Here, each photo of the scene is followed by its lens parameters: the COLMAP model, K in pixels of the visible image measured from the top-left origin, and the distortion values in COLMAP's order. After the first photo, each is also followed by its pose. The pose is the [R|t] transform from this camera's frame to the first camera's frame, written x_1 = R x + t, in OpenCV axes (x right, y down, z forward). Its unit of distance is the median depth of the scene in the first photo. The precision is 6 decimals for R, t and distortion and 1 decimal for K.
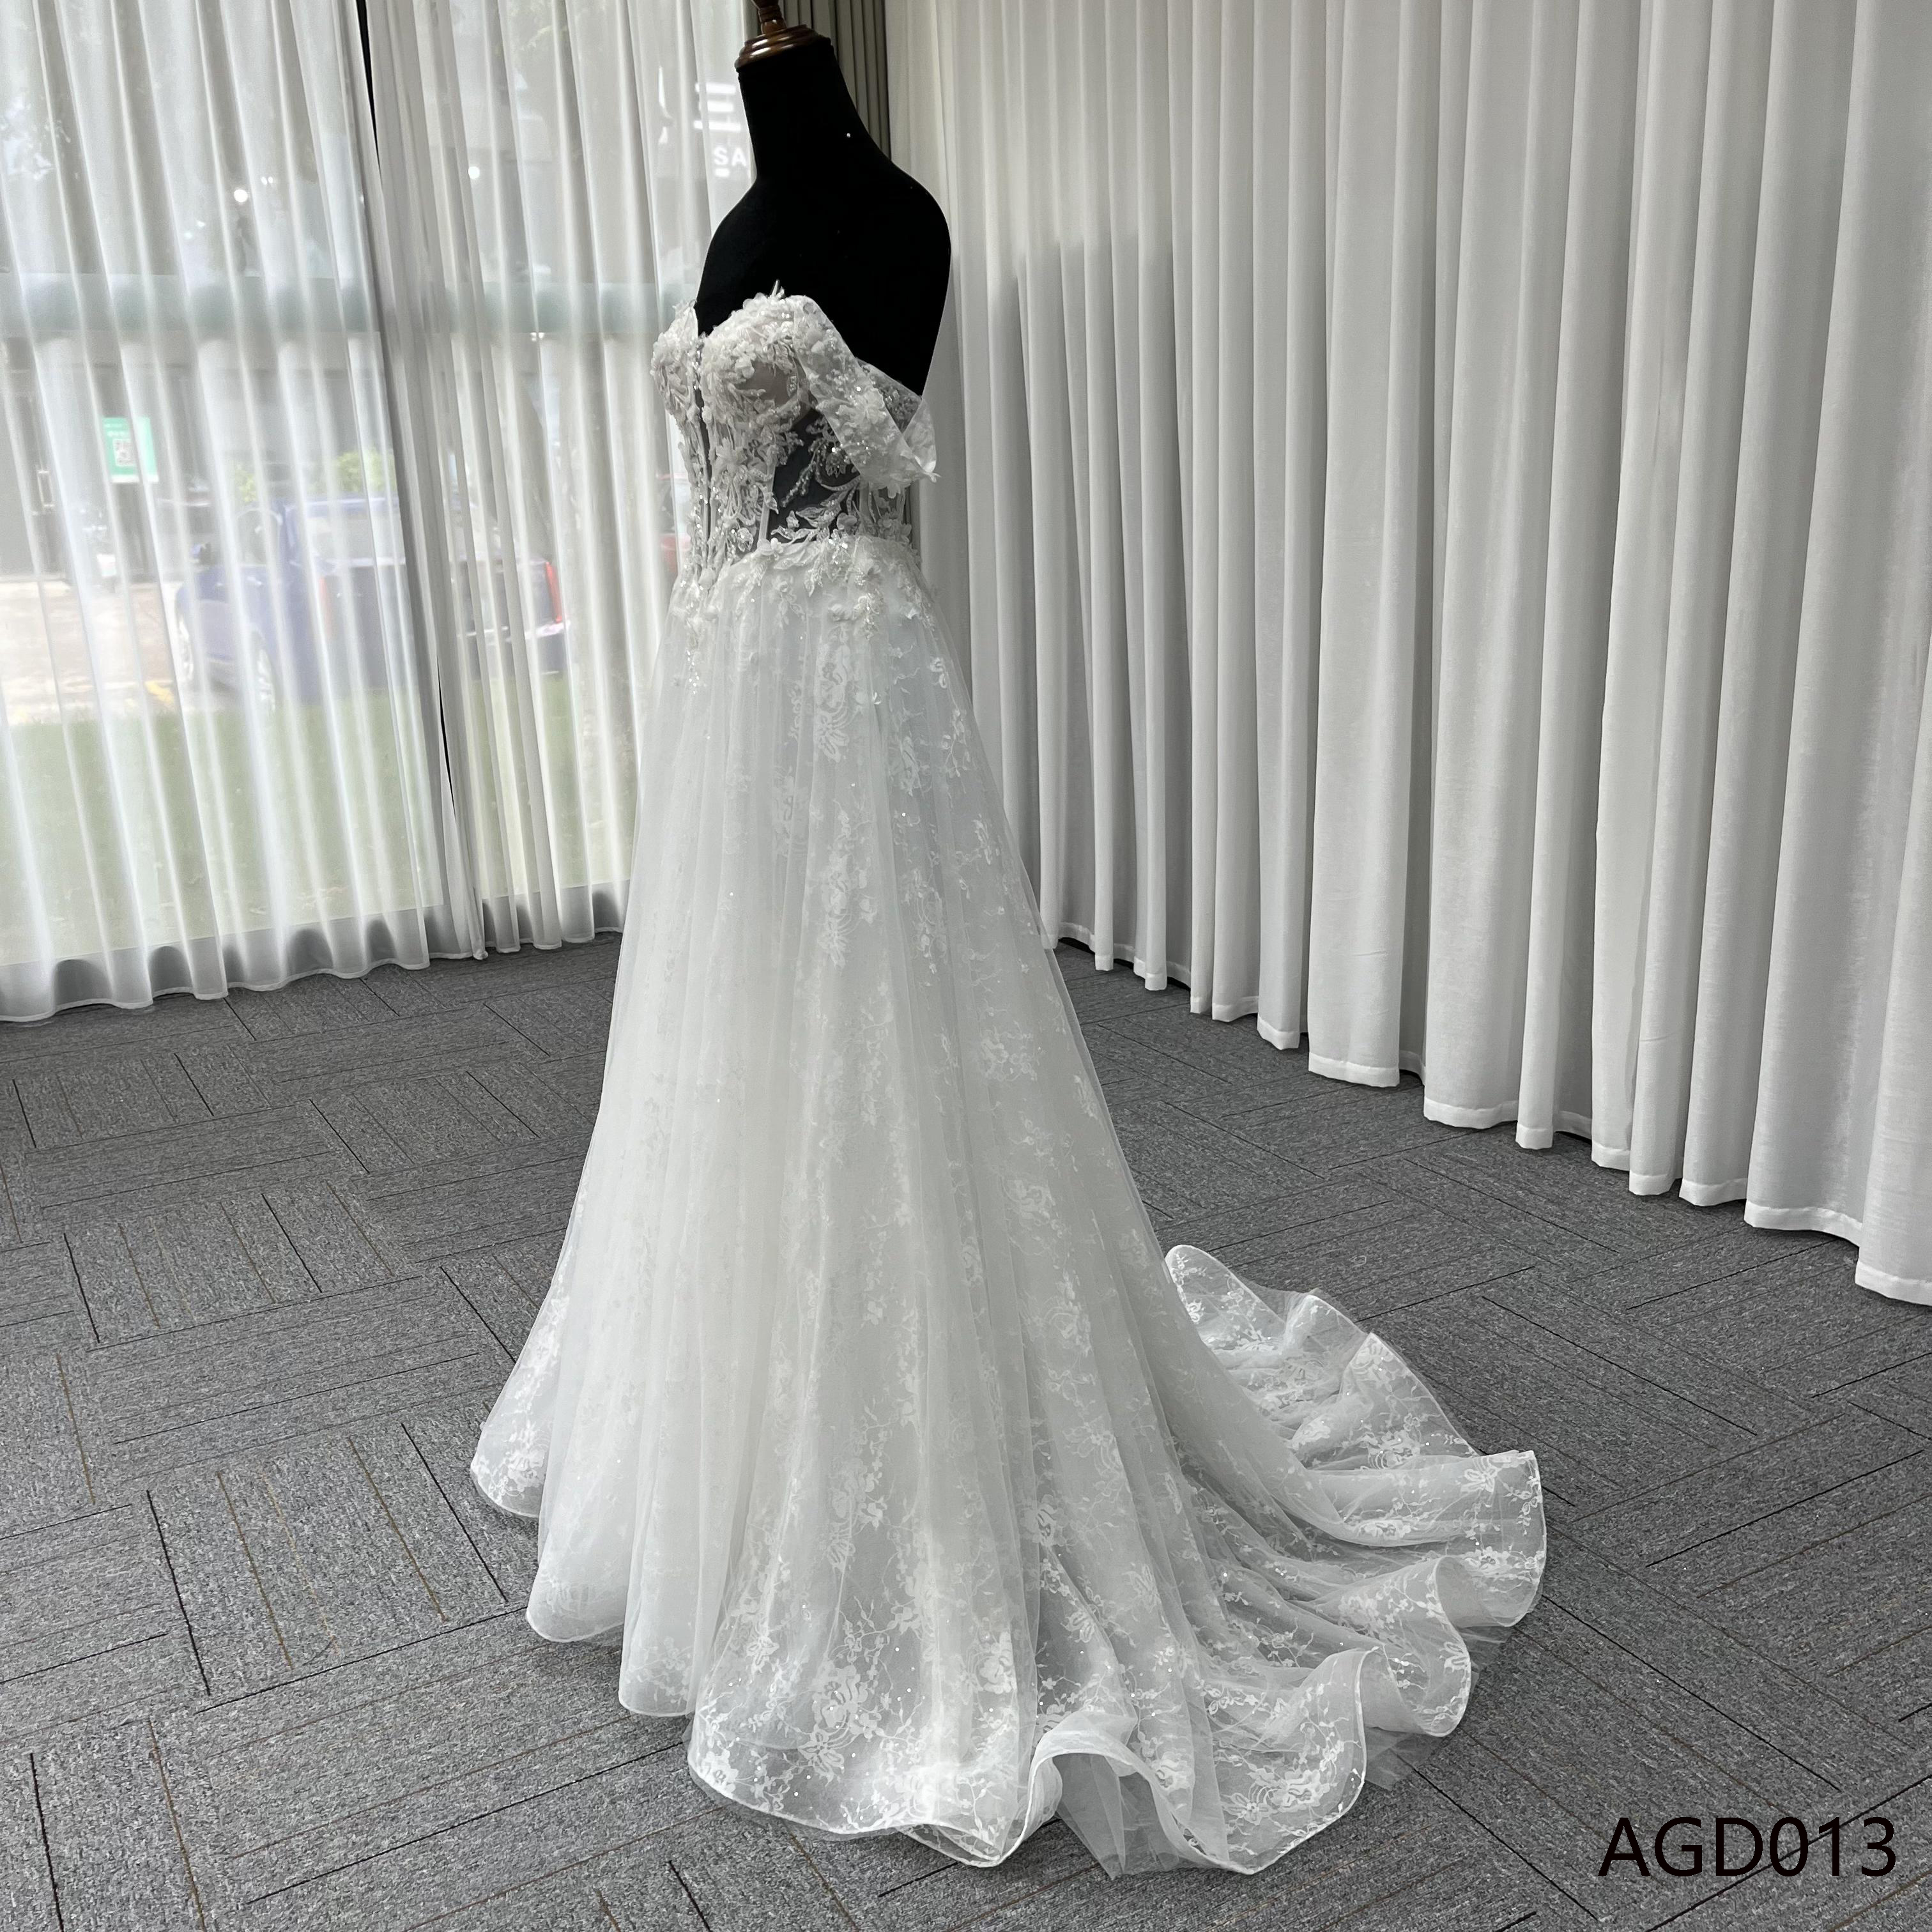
lens RADIAL K [[1911.1, 0, 958.3], [0, 1911.1, 958.5], [0, 0, 1]] dist [0.048036, -0.010135]
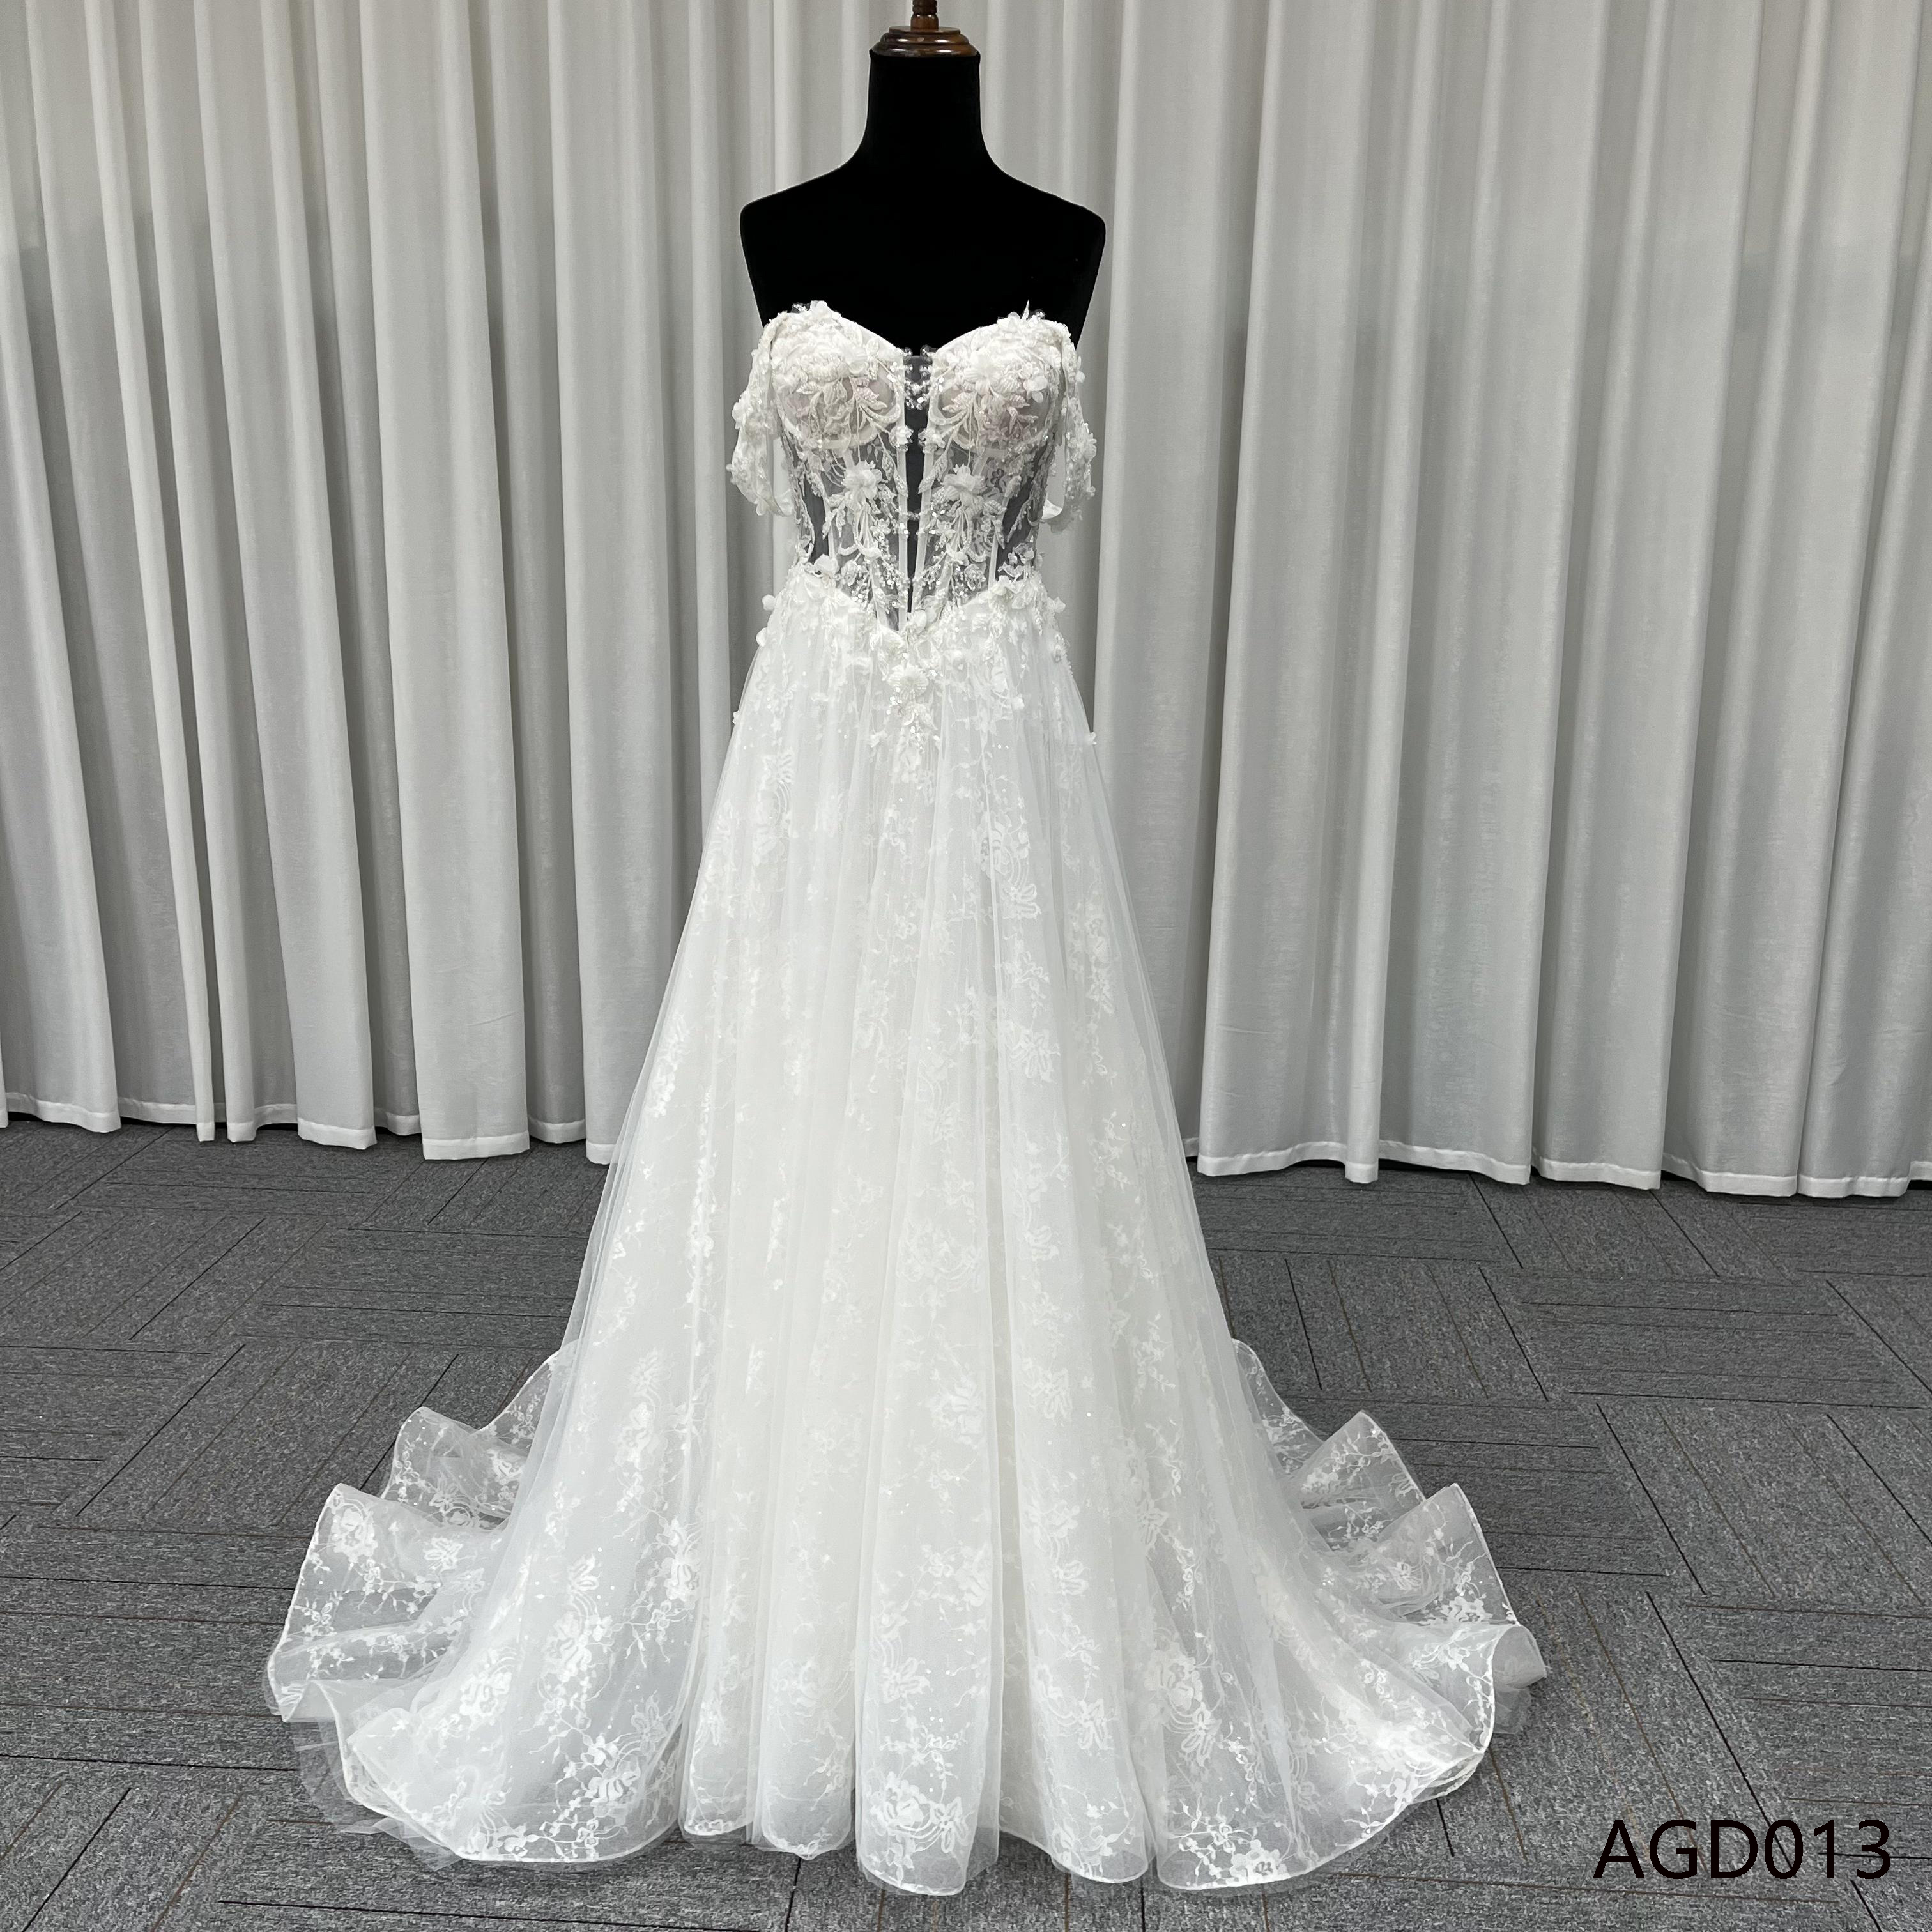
lens RADIAL K [[1911.1, 0, 958.3], [0, 1911.1, 958.5], [0, 0, 1]] dist [0.048036, -0.010135]
pose [[0.556989, -0.160916, 0.814782, -0.889793], [0.189754, 0.979758, 0.063781, -0.101572], [-0.808553, 0.119083, 0.576248, 0.507921]]
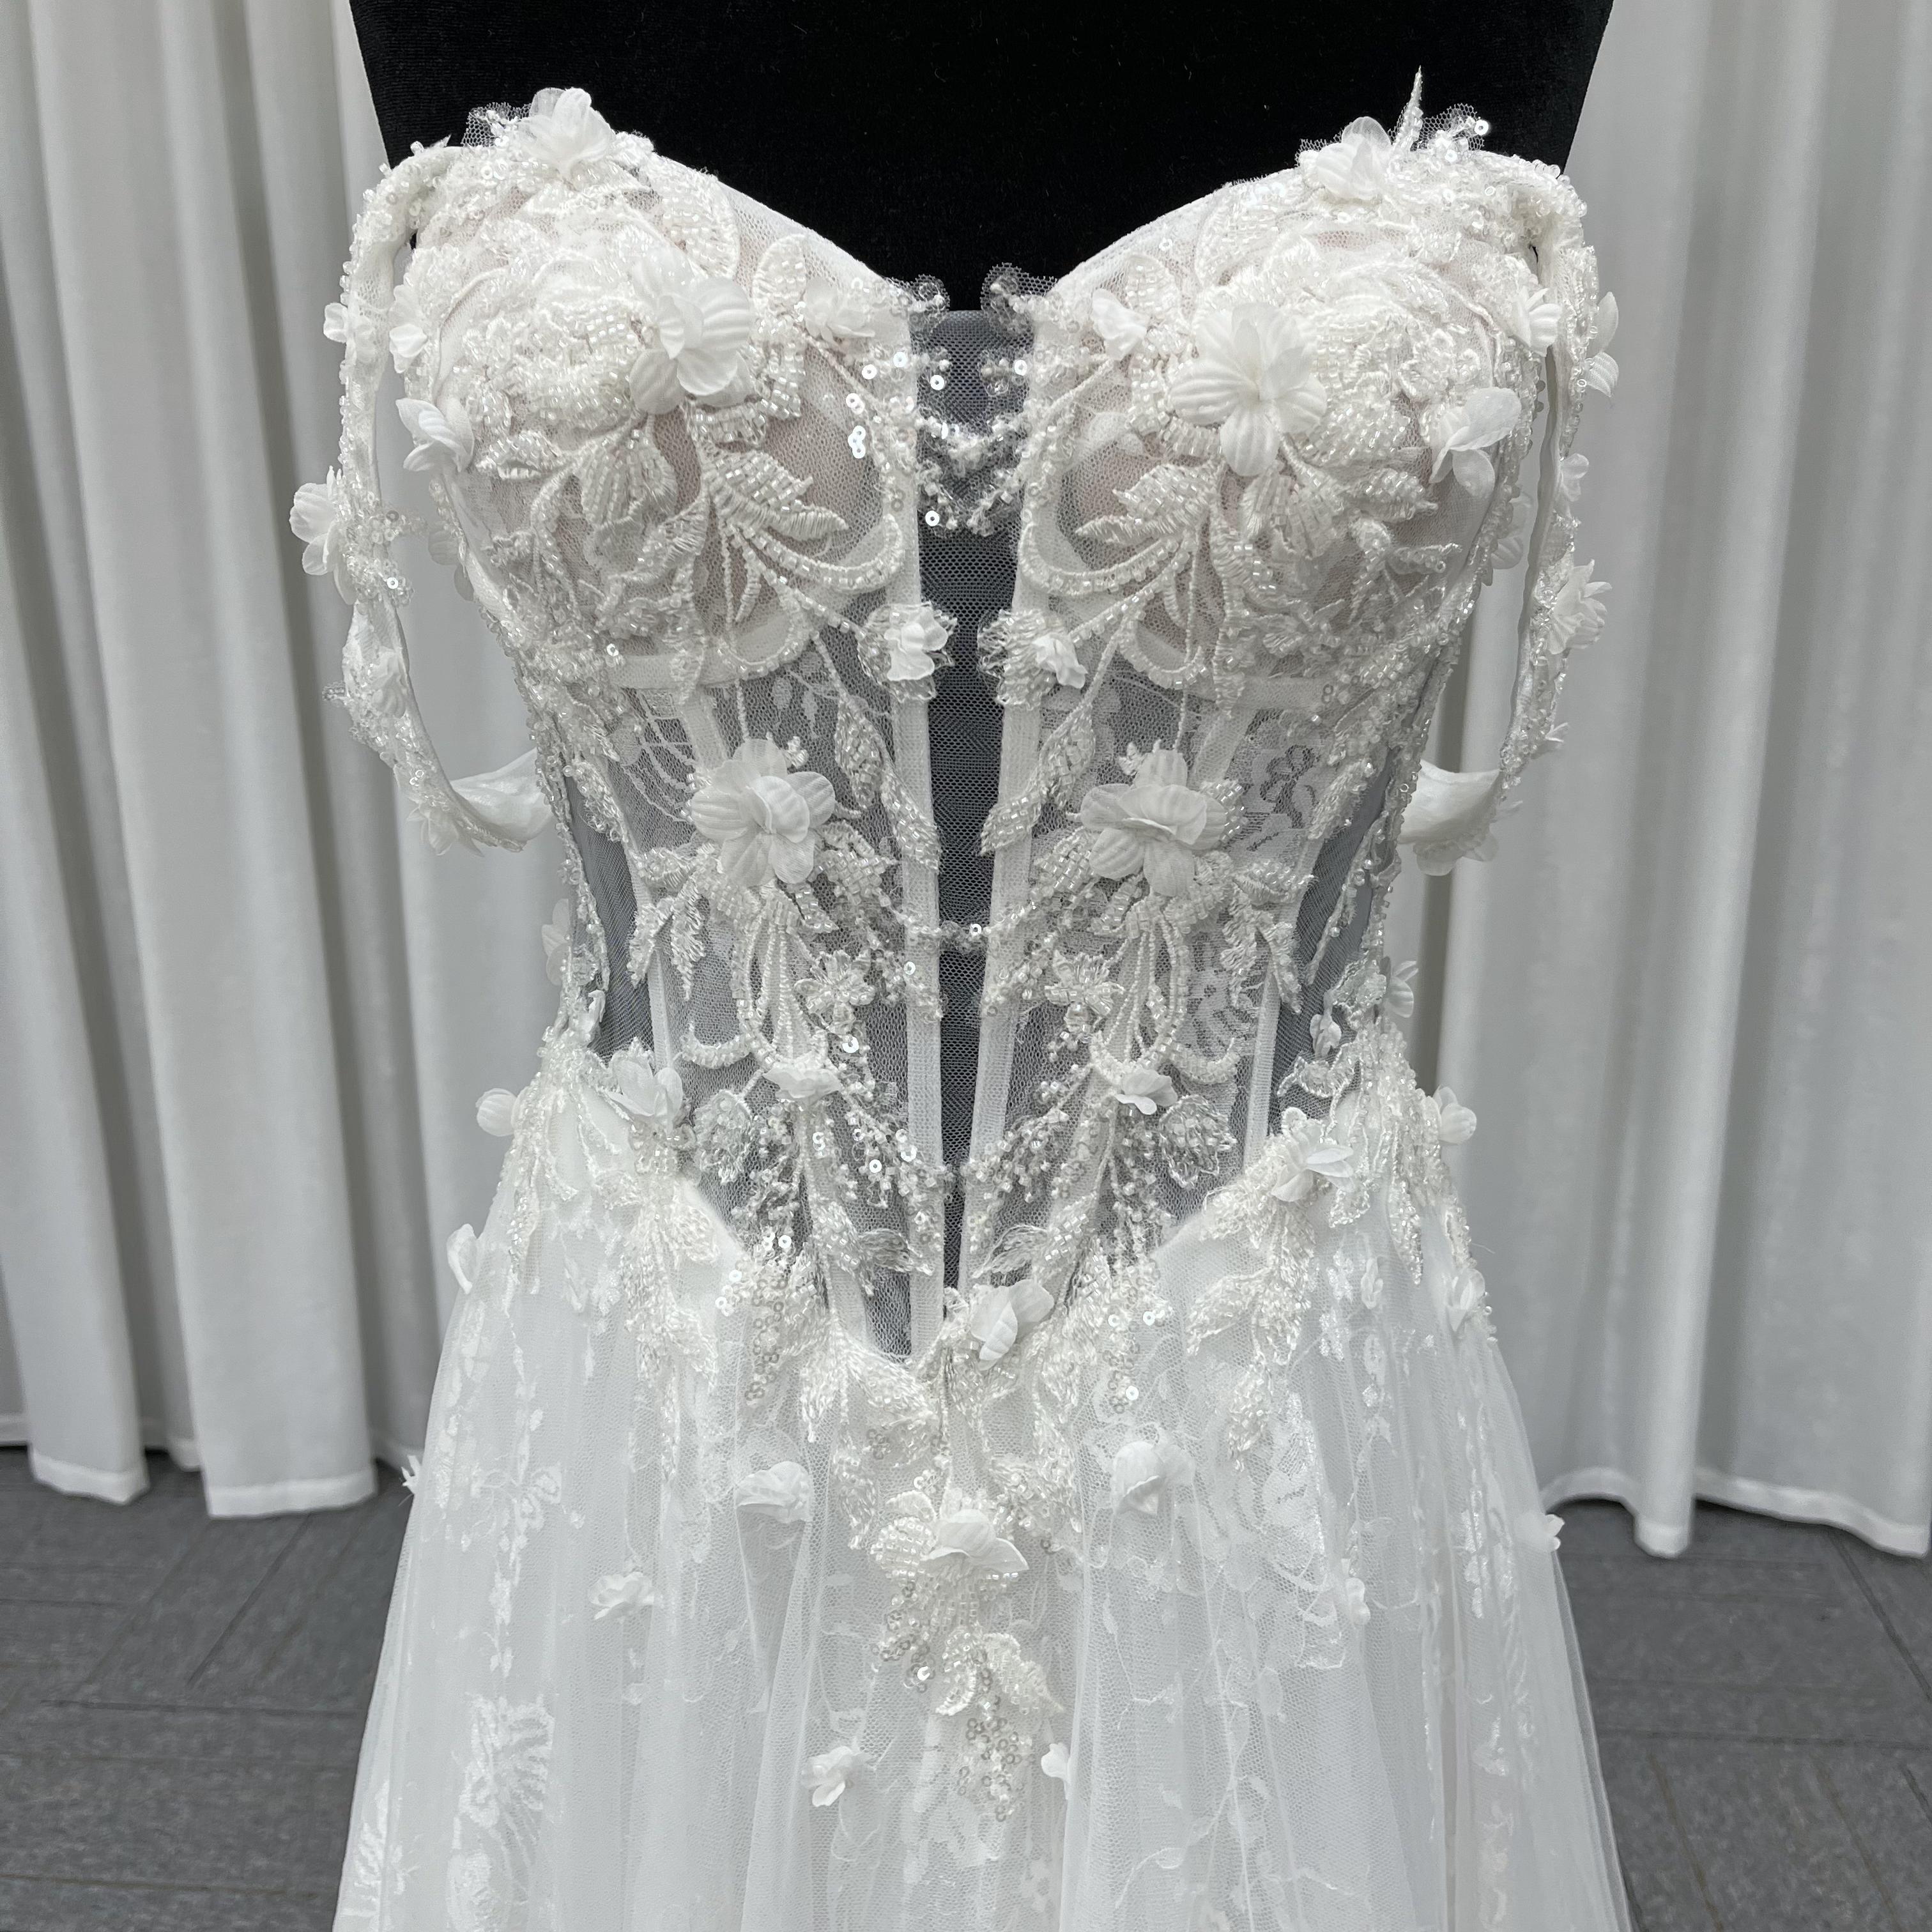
lens RADIAL K [[1973.1, 0, 966.0], [0, 1973.1, 966.0], [0, 0, 1]] dist [0.053235, -0.089958]
pose [[0.567868, -0.204287, 0.797366, -0.323557], [0.205742, 0.973191, 0.102808, -0.273159], [-0.796992, 0.105670, 0.594674, 0.878200]]
